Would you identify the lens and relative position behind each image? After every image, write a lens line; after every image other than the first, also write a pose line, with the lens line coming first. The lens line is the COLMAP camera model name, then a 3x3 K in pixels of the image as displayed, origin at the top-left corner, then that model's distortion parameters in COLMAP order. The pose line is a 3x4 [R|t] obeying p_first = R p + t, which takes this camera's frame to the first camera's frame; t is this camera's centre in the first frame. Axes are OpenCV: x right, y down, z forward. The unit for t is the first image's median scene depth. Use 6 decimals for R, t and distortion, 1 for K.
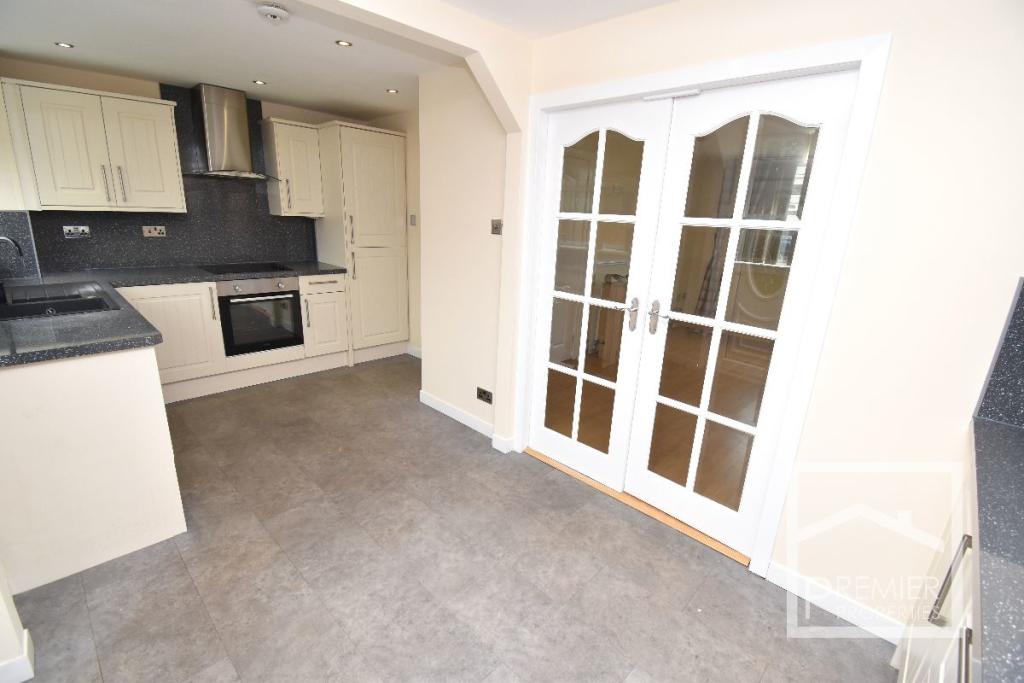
lens RADIAL K [[451.4, 0, 512.8], [0, 451.4, 341.2], [0, 0, 1]] dist [0.001847, -0.013429]
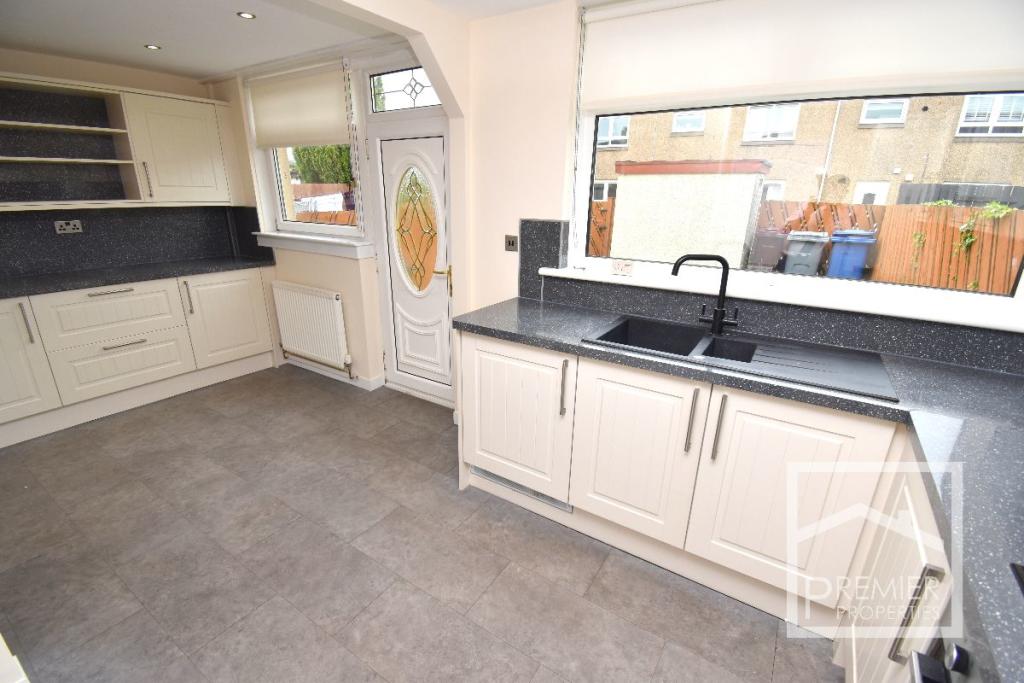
lens RADIAL K [[453.7, 0, 515.2], [0, 453.7, 350.1], [0, 0, 1]] dist [0.000902, -0.013792]
pose [[-0.980242, -0.000055, -0.197804, -0.556313], [-0.111311, 0.826790, 0.551387, -0.463983], [0.163512, 0.562510, -0.810461, 1.546740]]
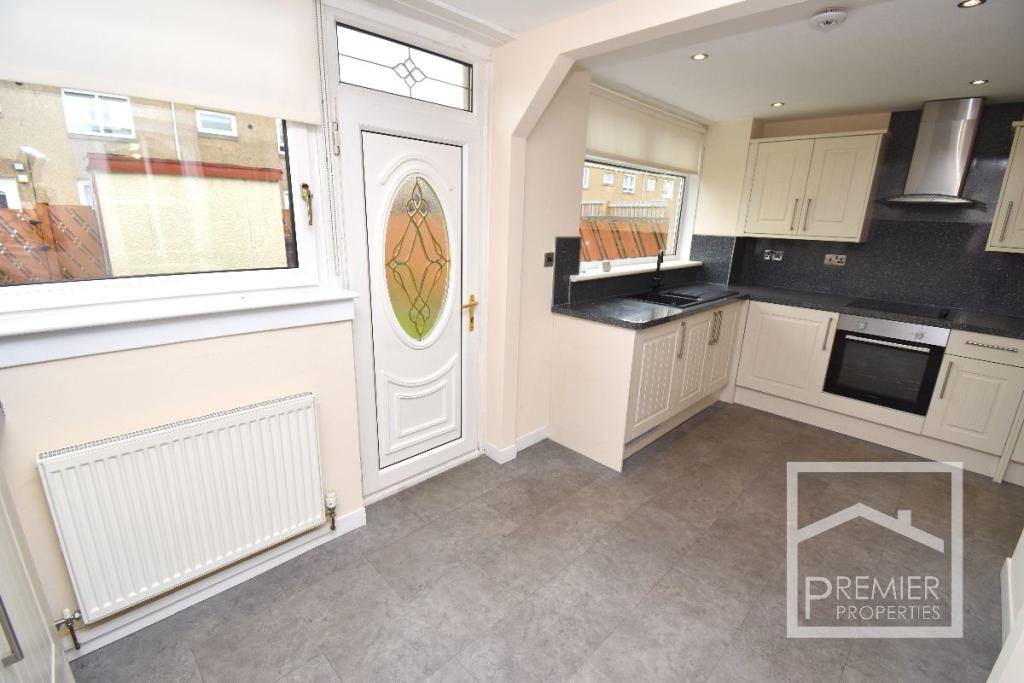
lens RADIAL K [[451.4, 0, 512.8], [0, 451.4, 341.2], [0, 0, 1]] dist [0.001847, -0.013429]
pose [[-0.032949, 0.221203, -0.974671, 0.430046], [-0.299277, 0.928270, 0.220790, -0.116078], [0.953597, 0.298971, 0.035616, 0.470518]]
